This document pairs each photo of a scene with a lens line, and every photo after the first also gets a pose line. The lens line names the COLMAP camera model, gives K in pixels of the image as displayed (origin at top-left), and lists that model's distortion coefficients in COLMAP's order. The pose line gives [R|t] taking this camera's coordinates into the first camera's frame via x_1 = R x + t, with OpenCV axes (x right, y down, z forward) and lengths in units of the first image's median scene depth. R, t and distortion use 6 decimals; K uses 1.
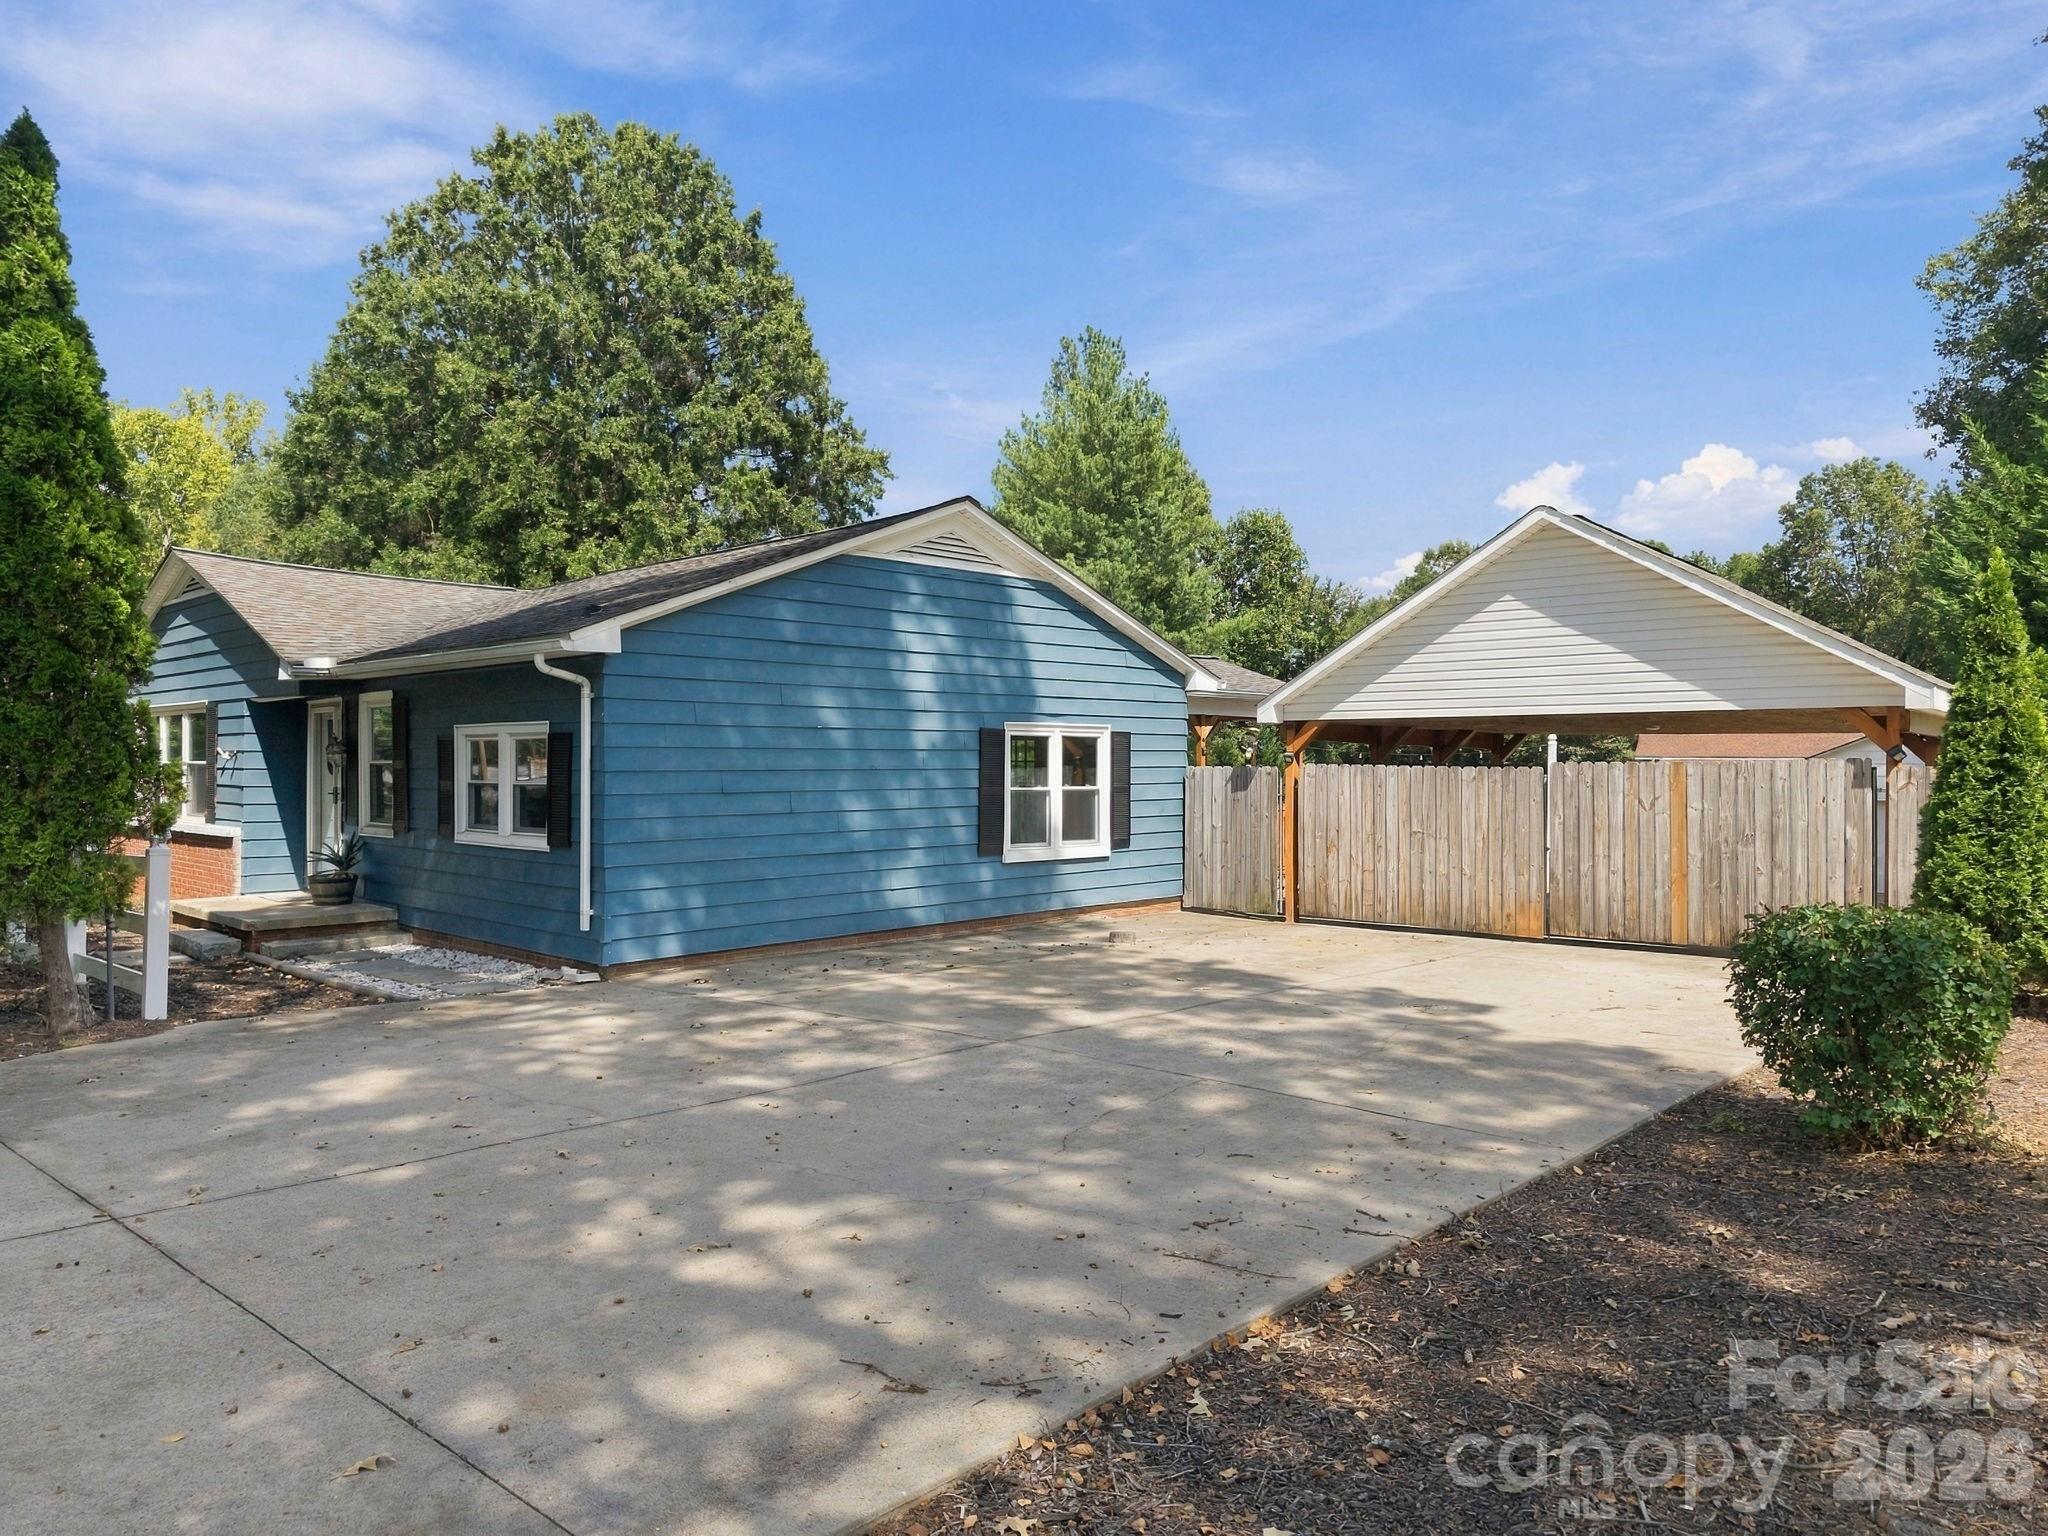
lens RADIAL K [[1355.5, 0, 1025.4], [0, 1355.5, 765.5], [0, 0, 1]] dist [0.007496, -0.006659]
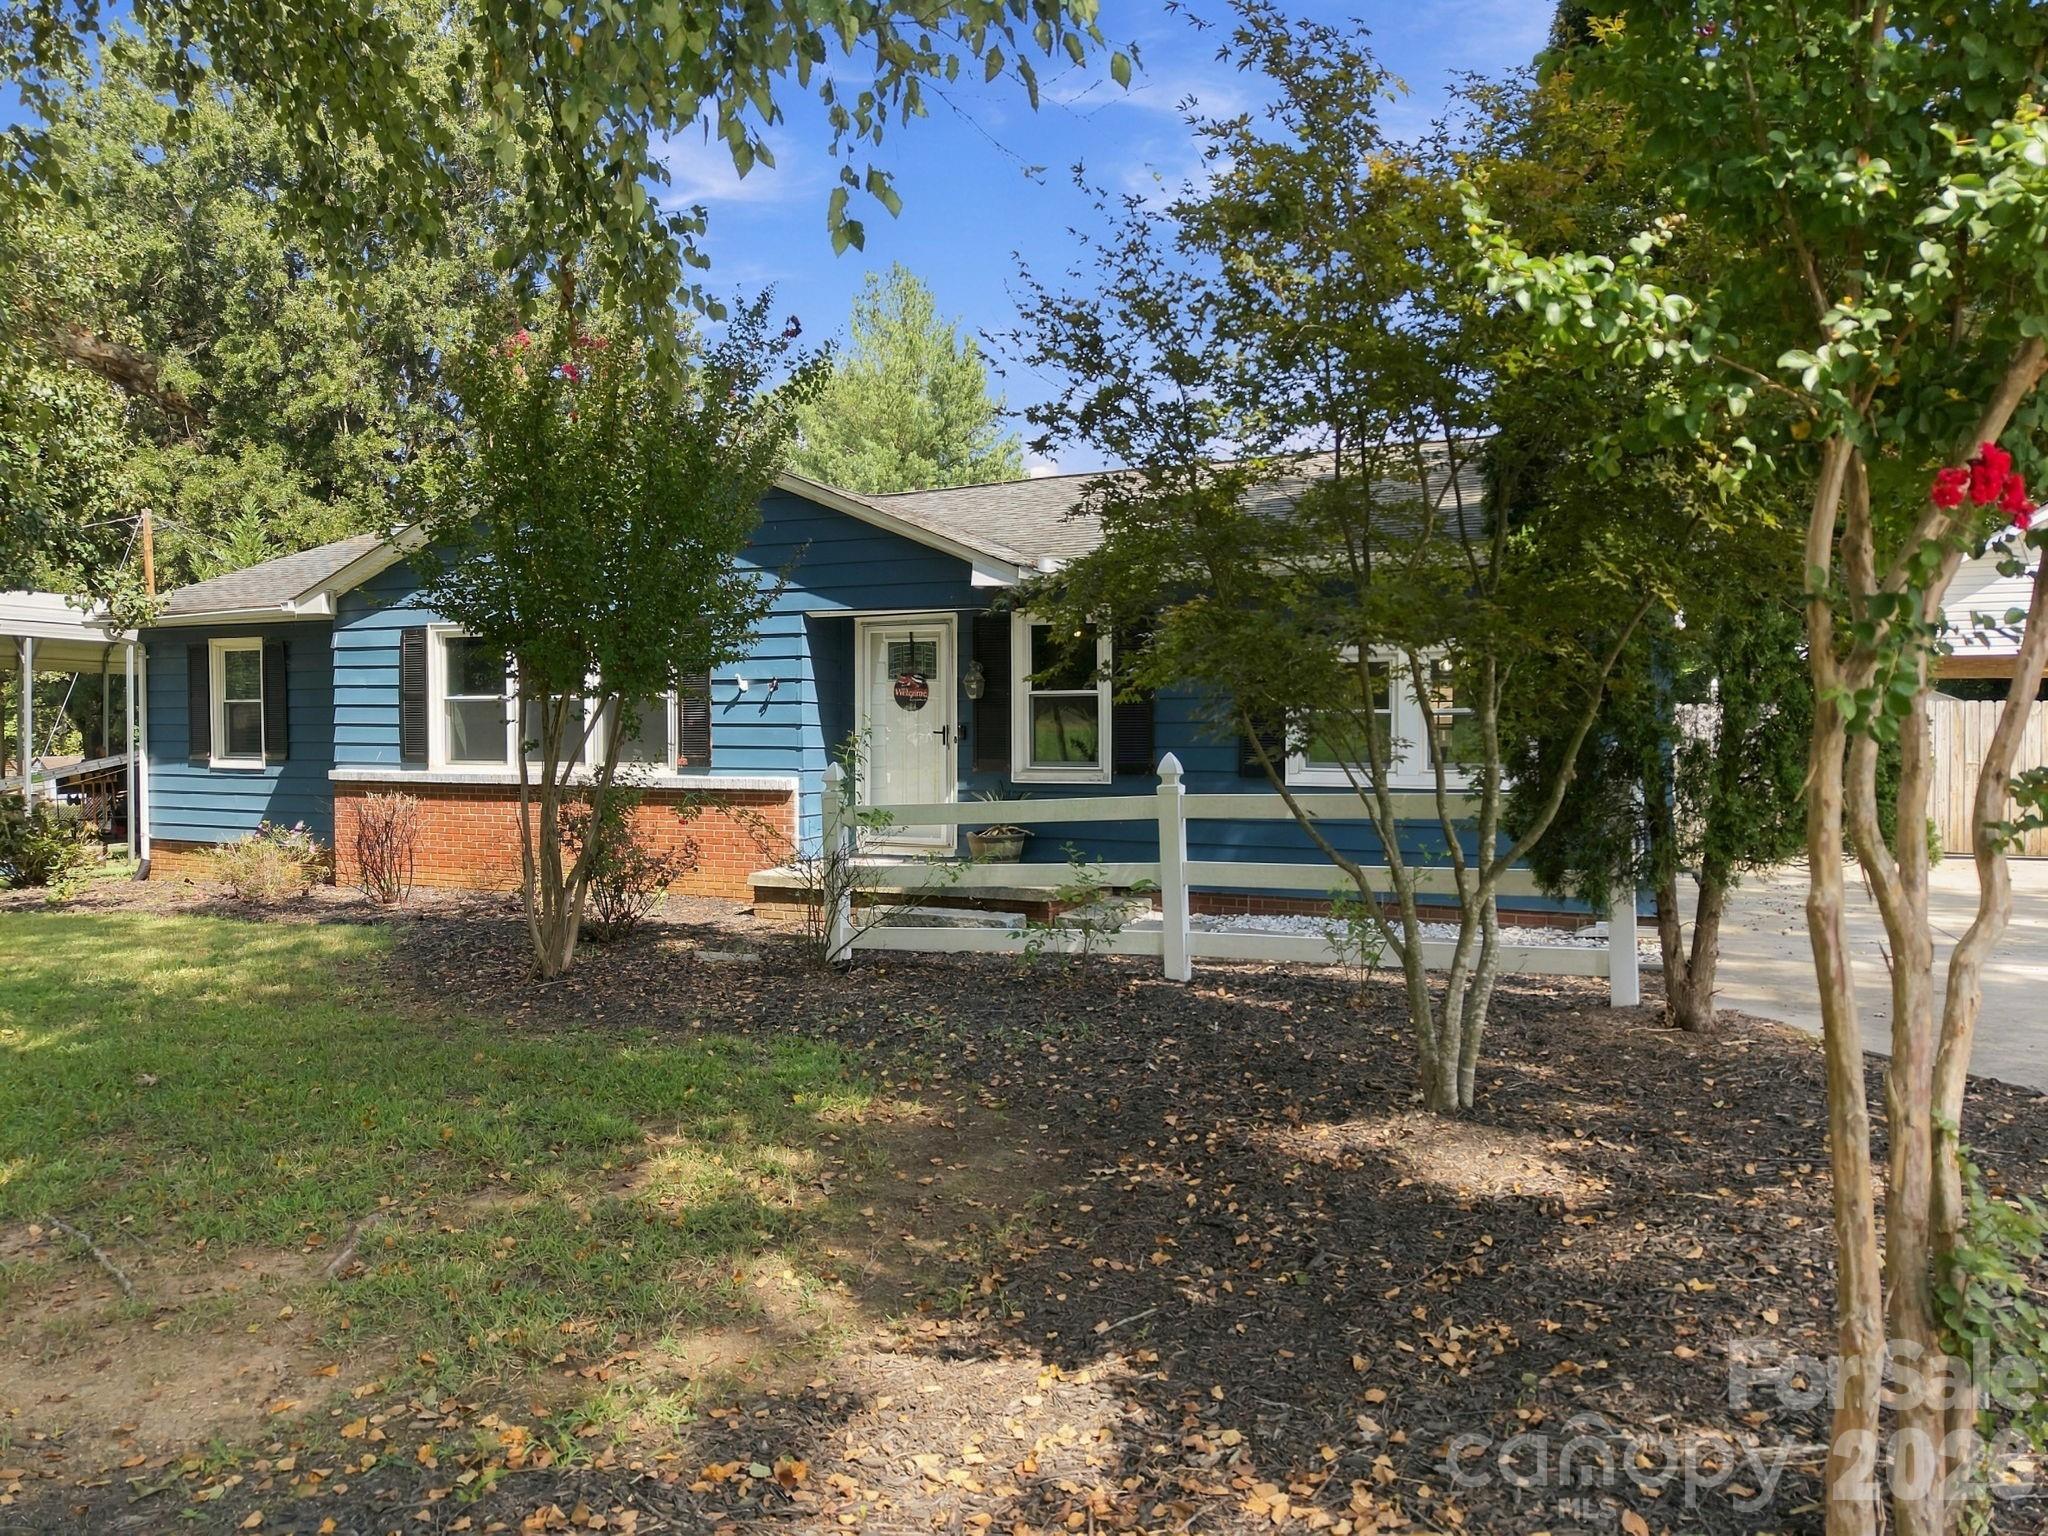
lens RADIAL K [[1355.5, 0, 1024.1], [0, 1355.5, 755.8], [0, 0, 1]] dist [0.007496, -0.006659]
pose [[0.944237, -0.009256, 0.329136, -0.259812], [0.002688, 0.999788, 0.020404, 0.006492], [-0.329255, -0.018381, 0.944062, 0.084180]]
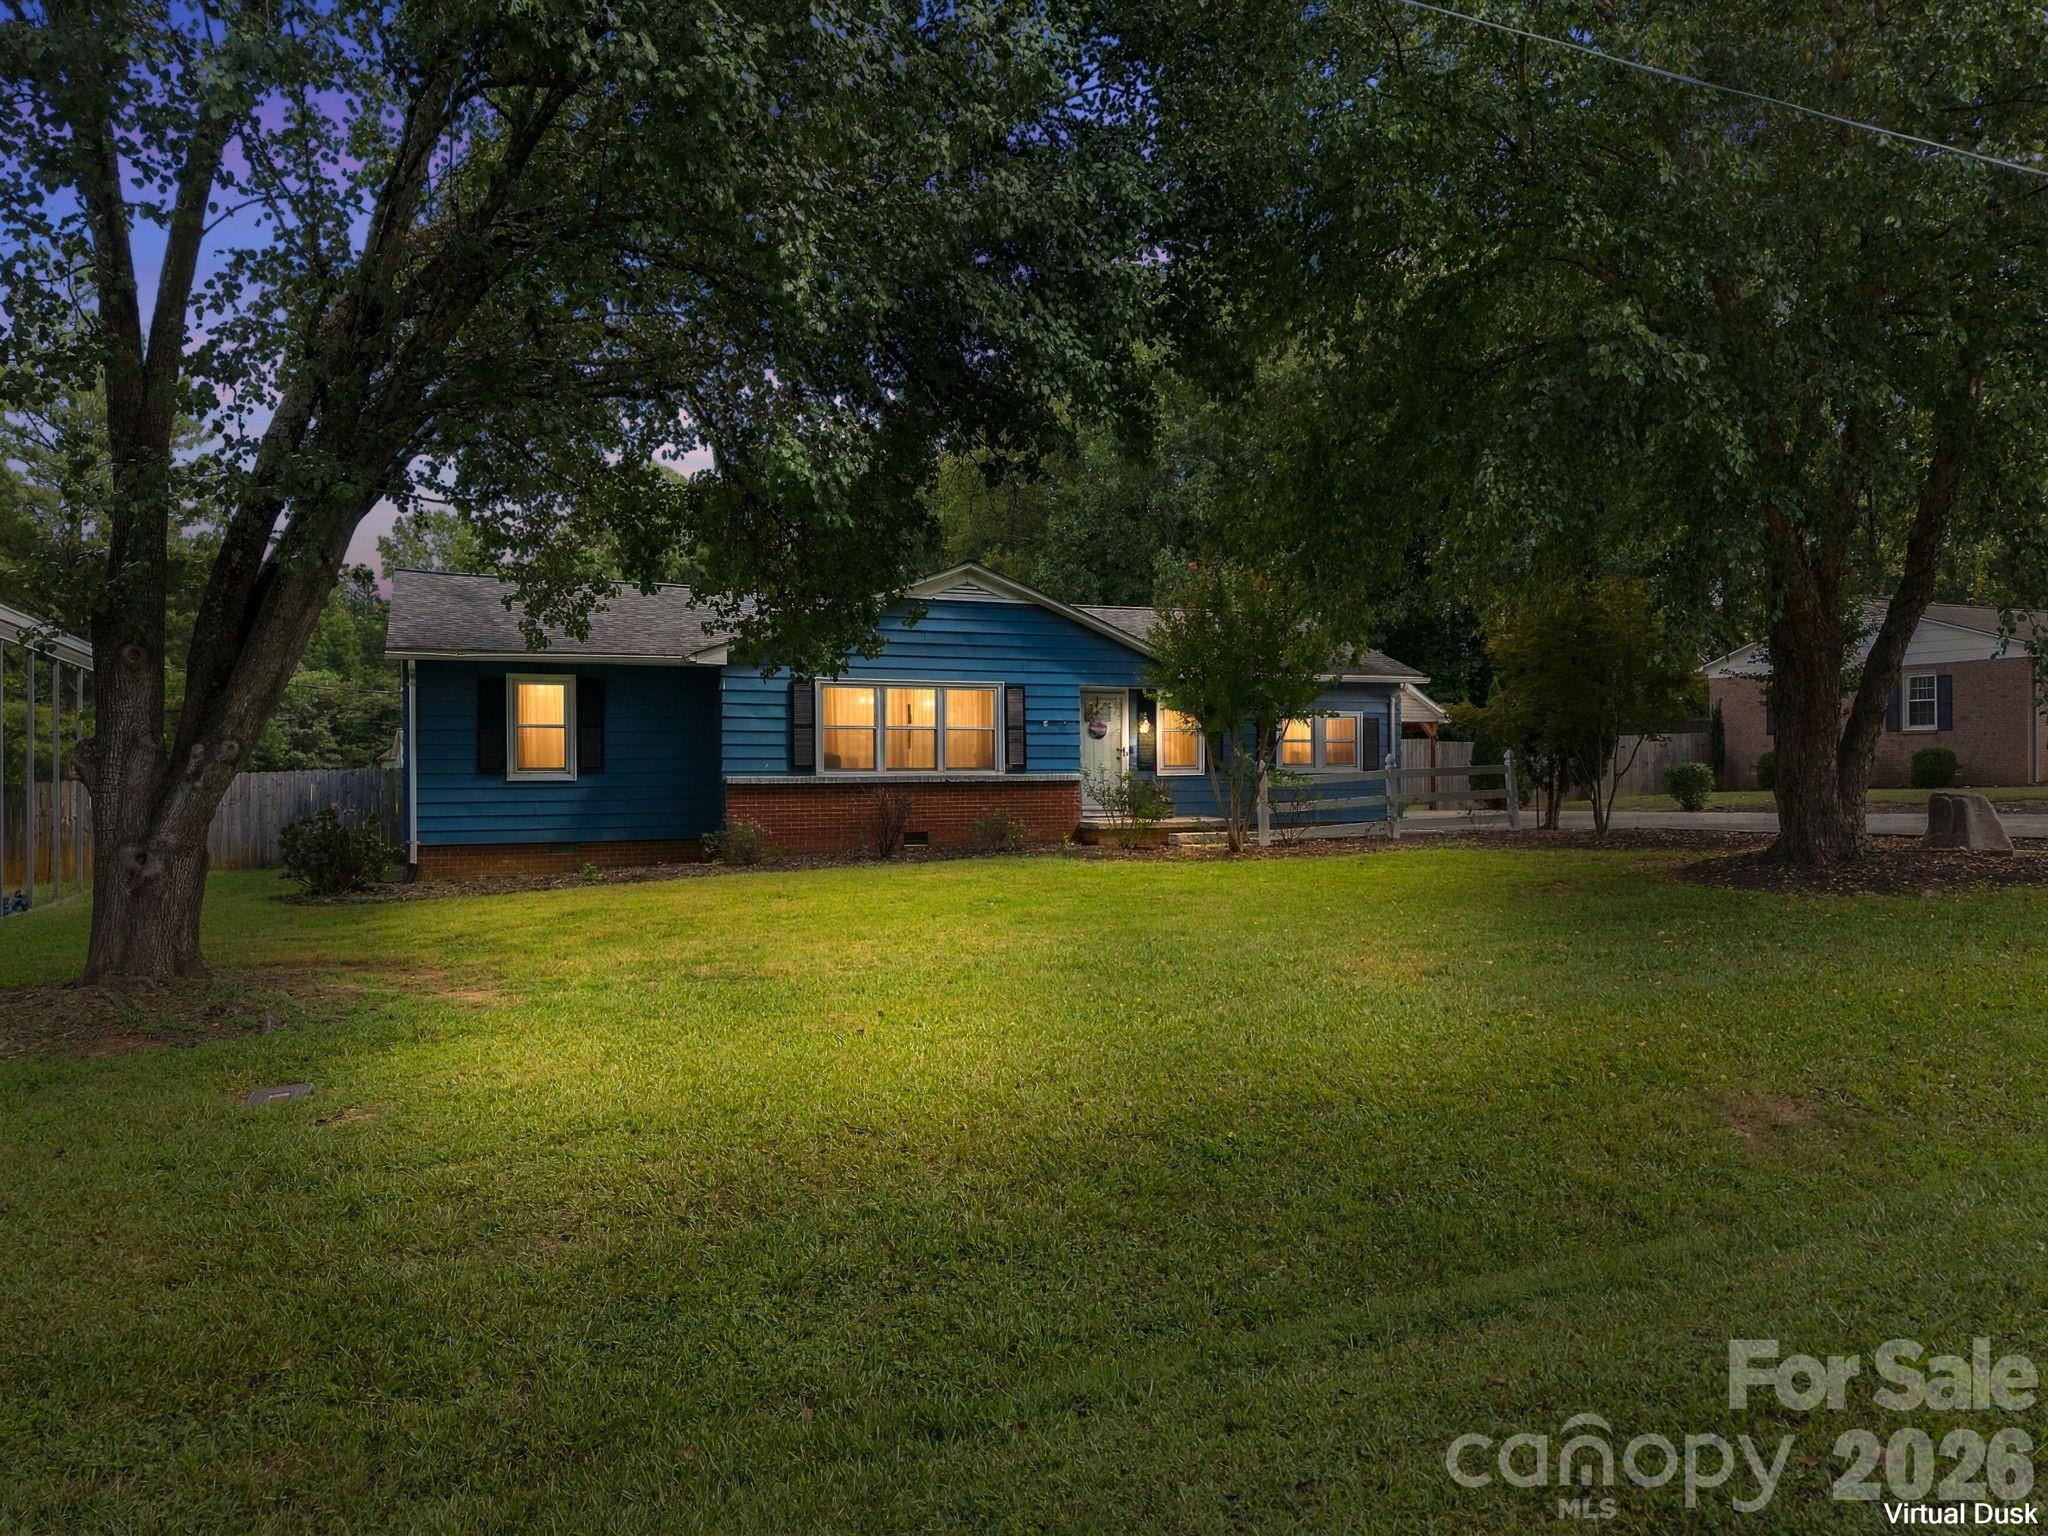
lens RADIAL K [[1355.5, 0, 1033.2], [0, 1355.5, 766.0], [0, 0, 1]] dist [0.007496, -0.006659]
pose [[0.347664, -0.011967, 0.937543, -0.708491], [0.002264, 0.999926, 0.011923, 0.007075], [-0.937616, -0.002023, 0.347666, 0.198271]]
